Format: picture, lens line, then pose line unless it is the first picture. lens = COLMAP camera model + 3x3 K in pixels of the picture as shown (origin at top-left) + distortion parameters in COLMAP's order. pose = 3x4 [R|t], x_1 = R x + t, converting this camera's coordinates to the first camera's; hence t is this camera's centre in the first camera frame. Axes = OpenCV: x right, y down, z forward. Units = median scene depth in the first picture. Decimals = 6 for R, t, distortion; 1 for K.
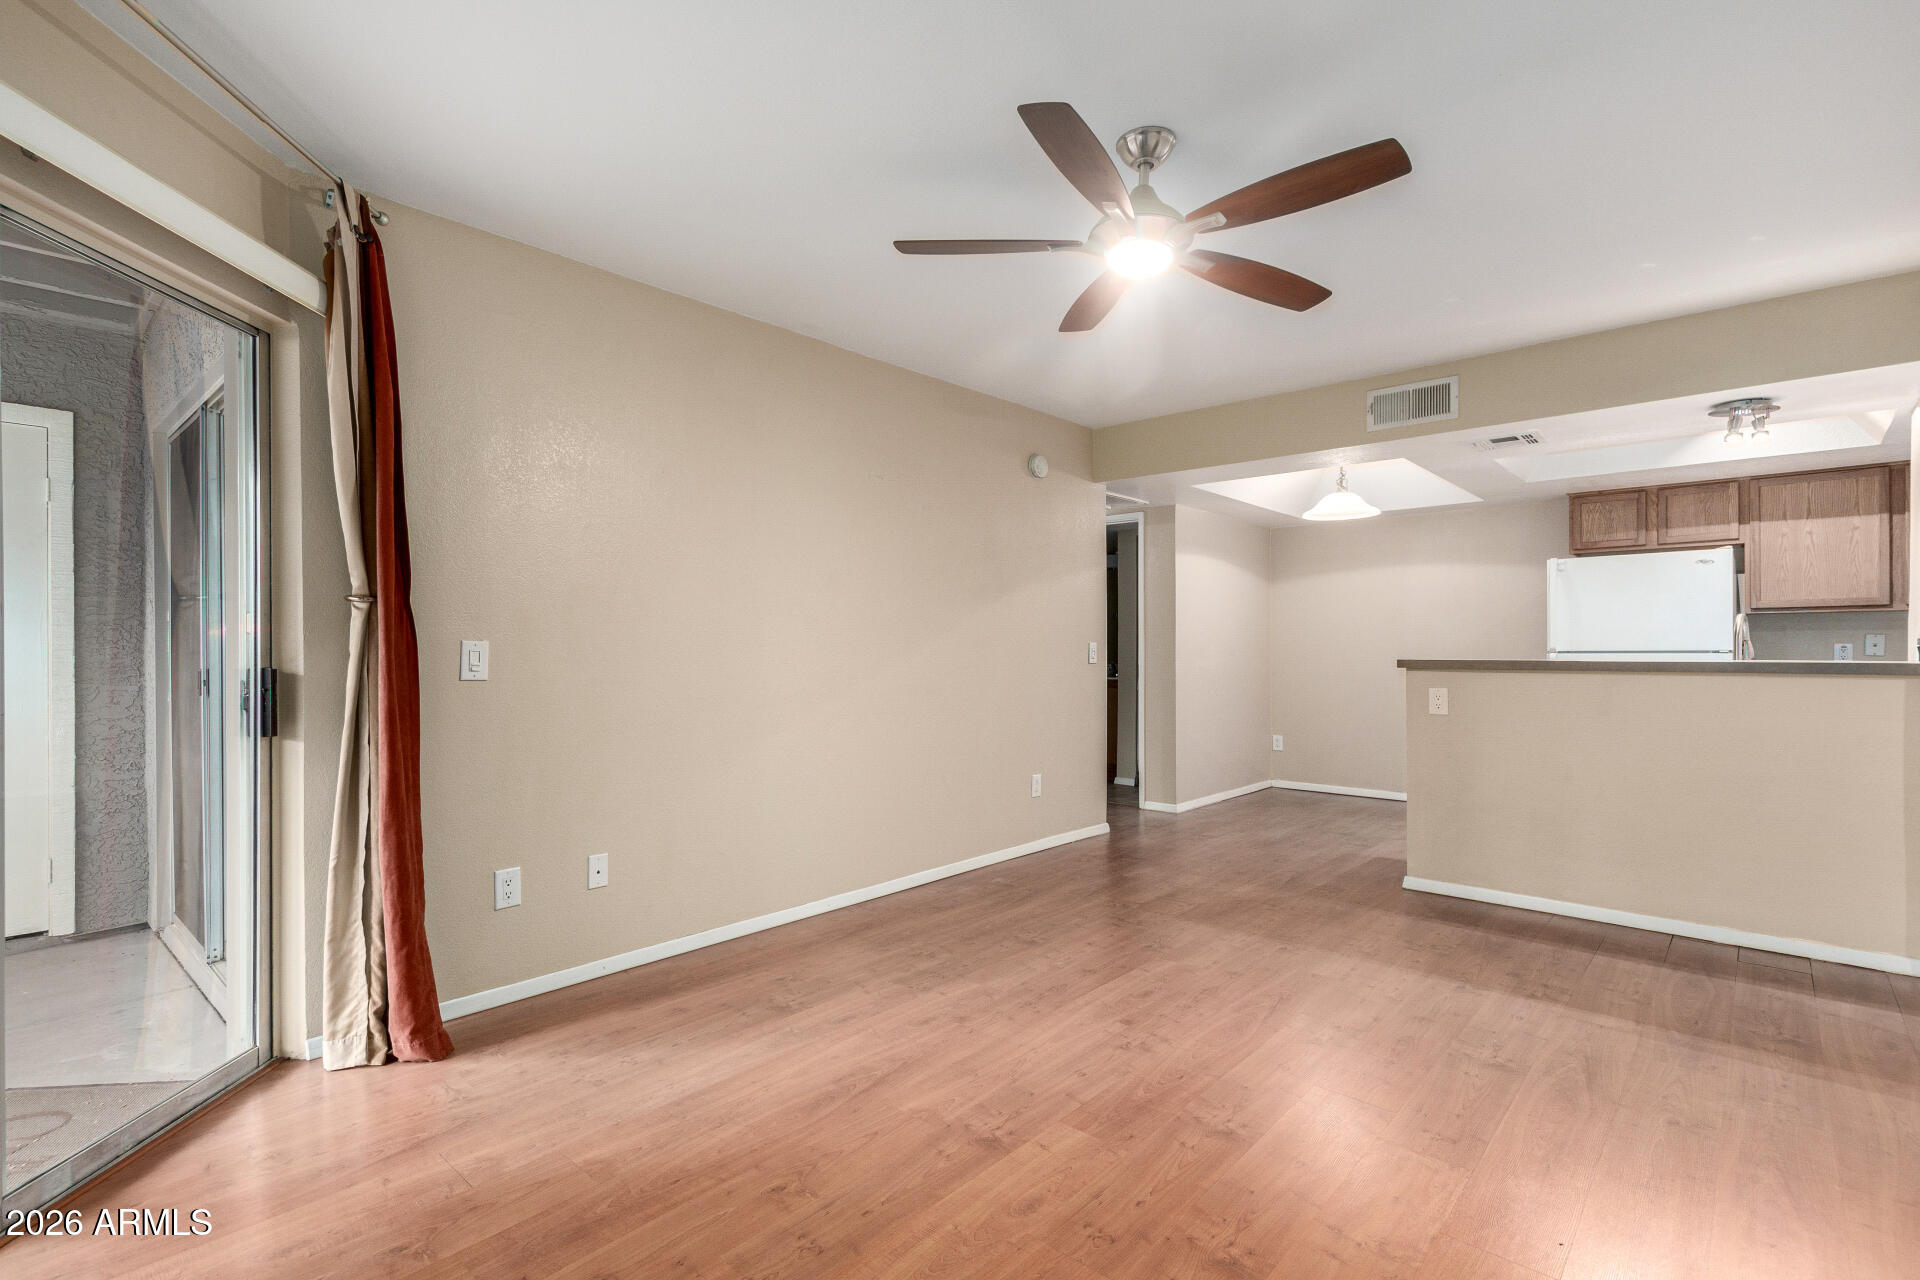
lens RADIAL K [[898.3, 0, 958.5], [0, 898.3, 651.7], [0, 0, 1]] dist [0.003786, -0.000446]
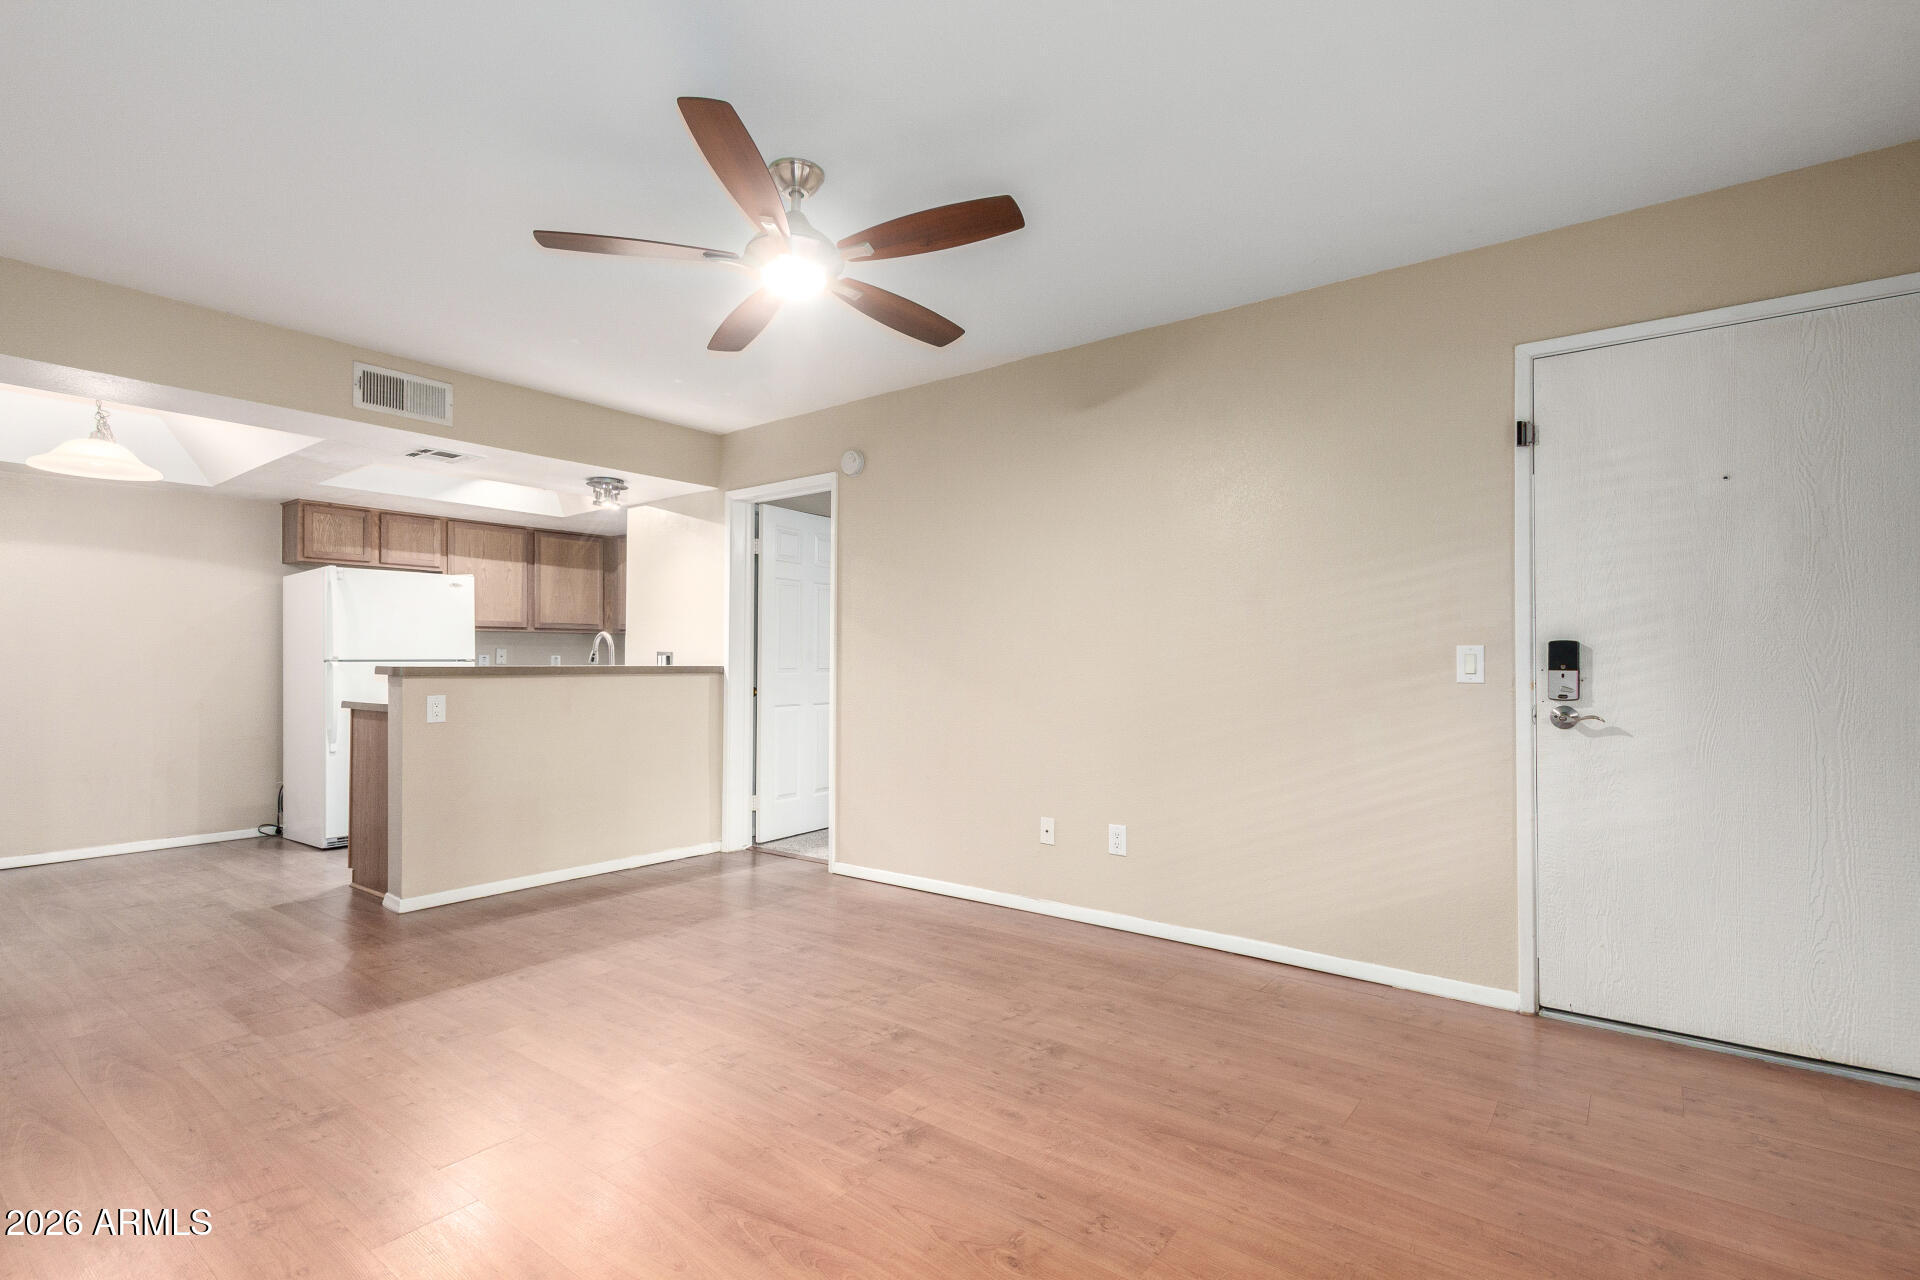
lens RADIAL K [[898.3, 0, 958.5], [0, 898.3, 651.7], [0, 0, 1]] dist [0.003786, -0.000446]
pose [[-0.076432, 0.013665, 0.996981, -0.601248], [0.003539, 0.999903, -0.013434, 0.009994], [-0.997069, 0.002502, -0.076473, 0.626964]]
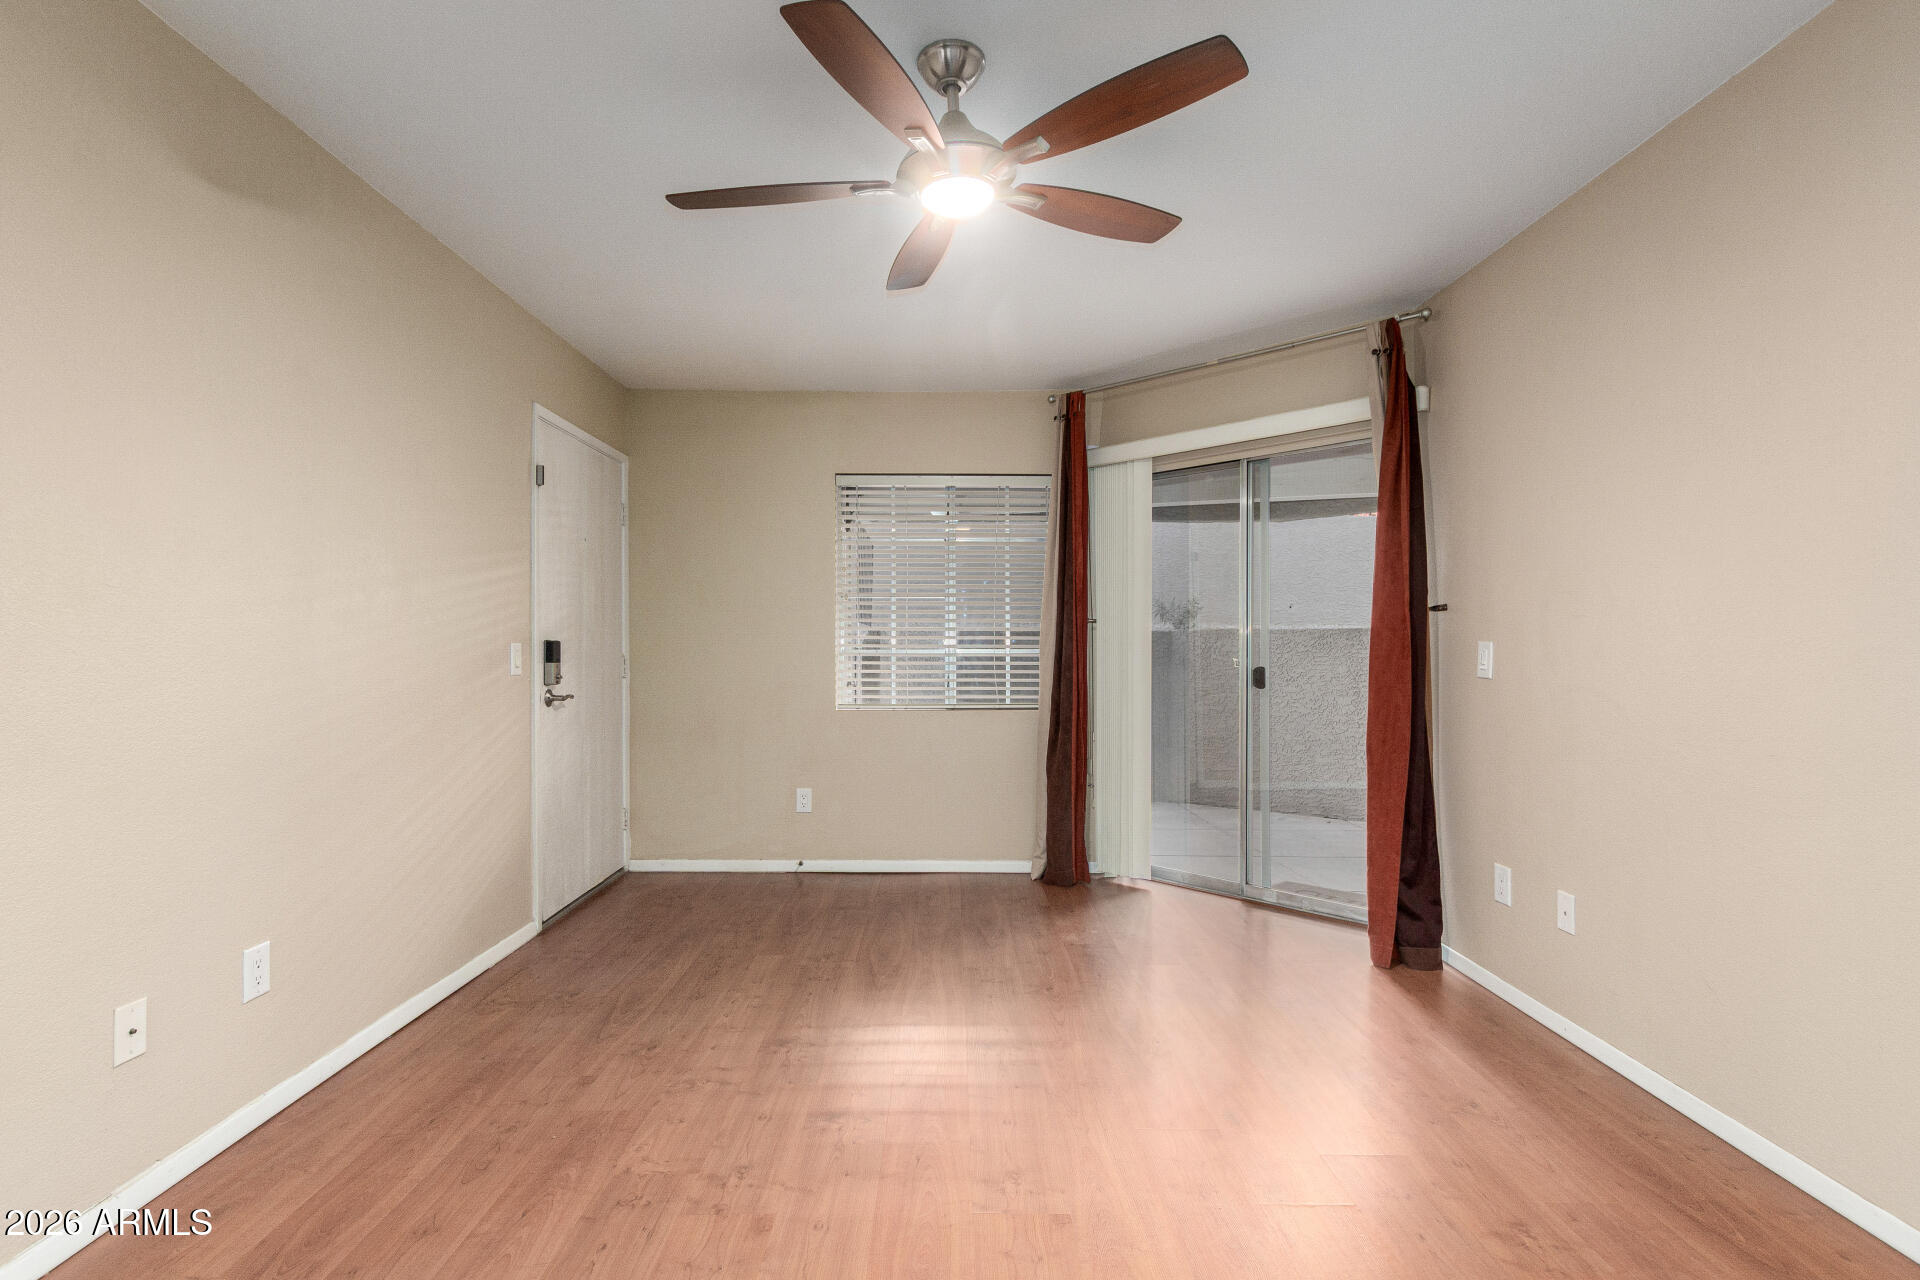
lens RADIAL K [[898.3, 0, 958.5], [0, 898.3, 651.7], [0, 0, 1]] dist [0.003786, -0.000446]
pose [[-0.740958, 0.005103, -0.671532, 0.550663], [-0.002397, 0.999945, 0.010243, -0.007932], [0.671547, 0.009199, -0.740904, 1.157023]]
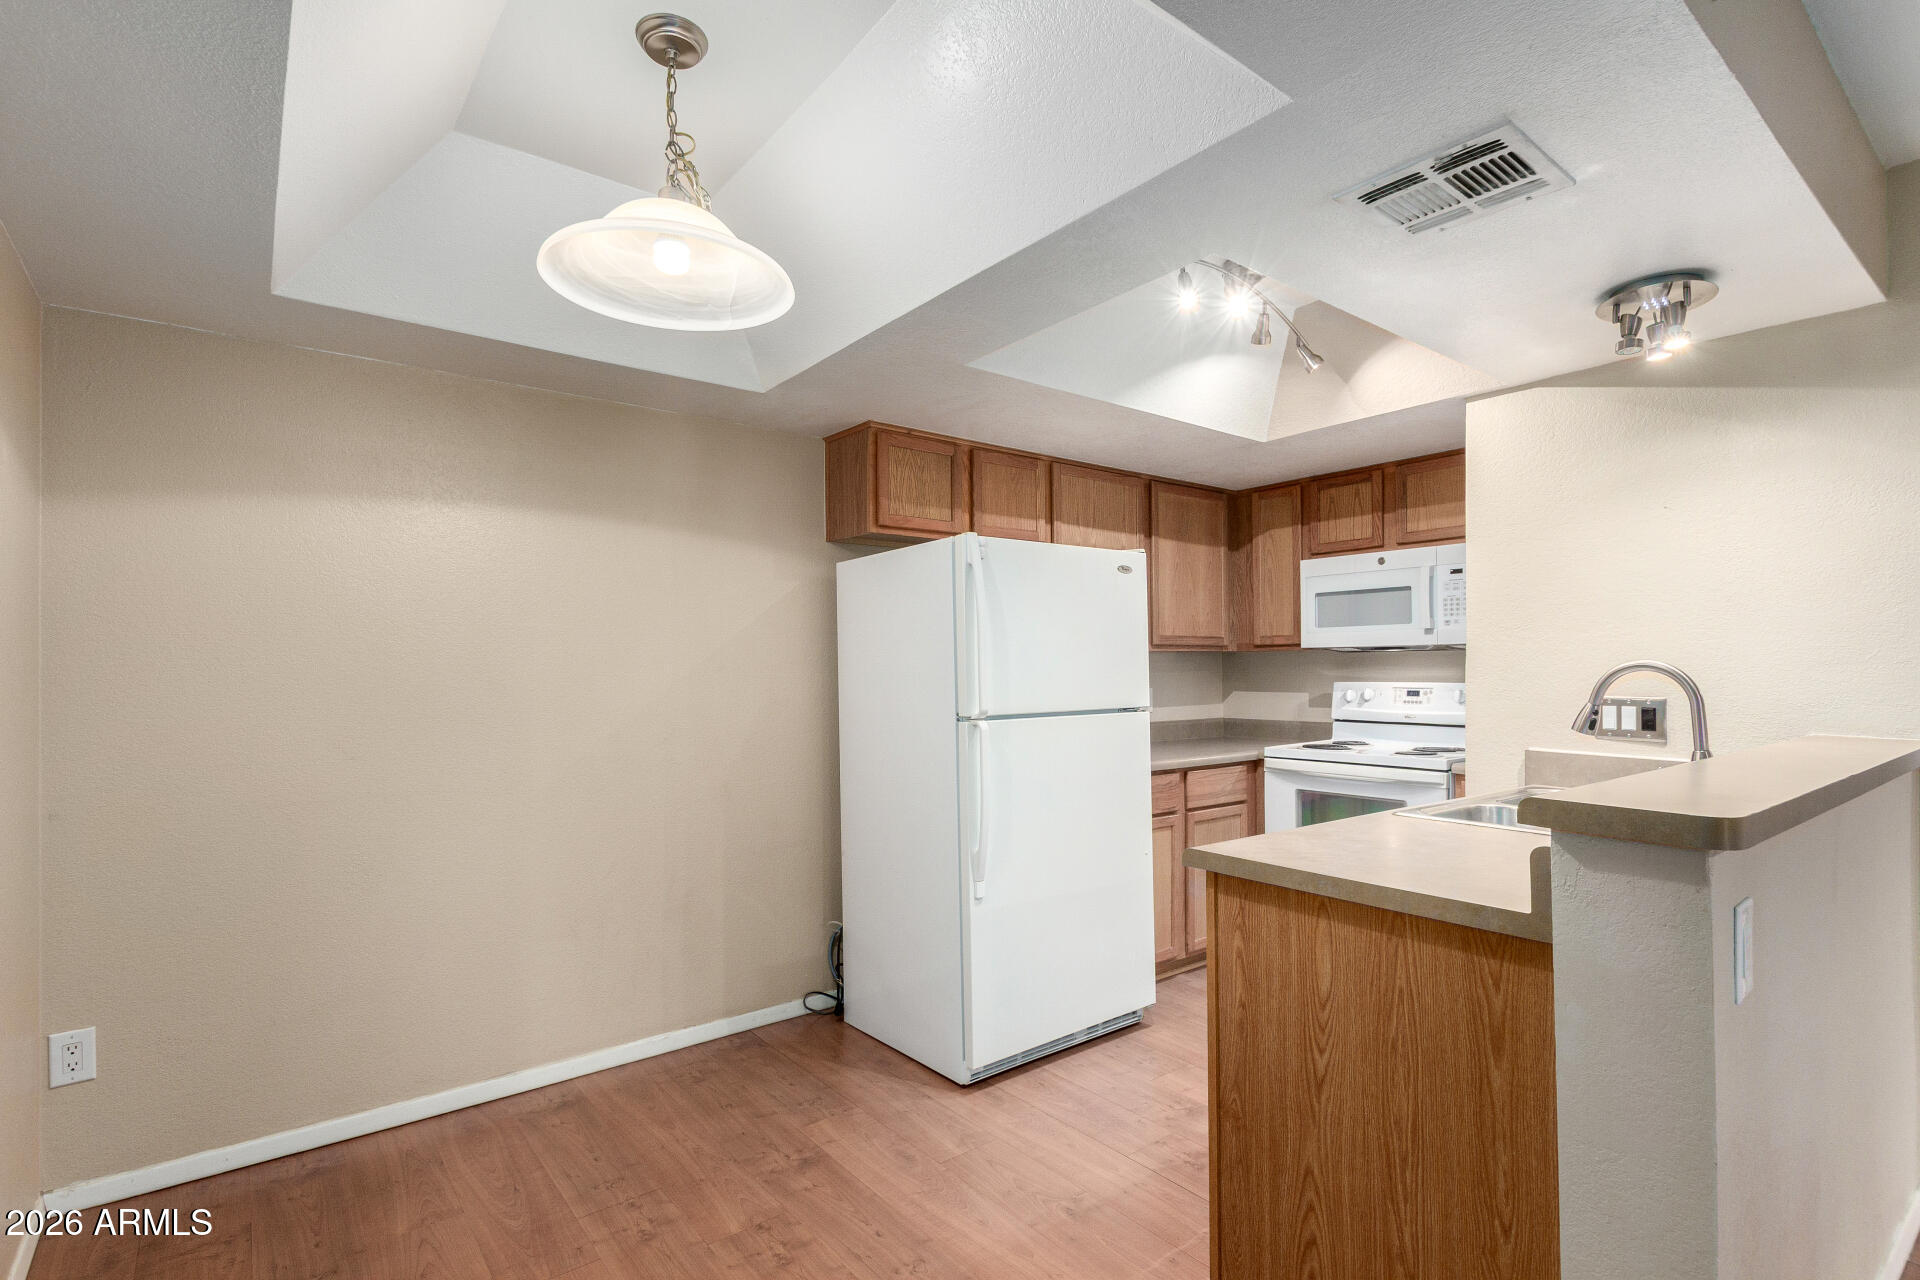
lens RADIAL K [[898.3, 0, 958.5], [0, 898.3, 651.7], [0, 0, 1]] dist [0.003786, -0.000446]
pose [[0.174225, 0.017308, 0.984554, 0.263524], [0.009036, 0.999775, -0.019175, -0.043271], [-0.984664, 0.012237, 0.174030, 1.477986]]
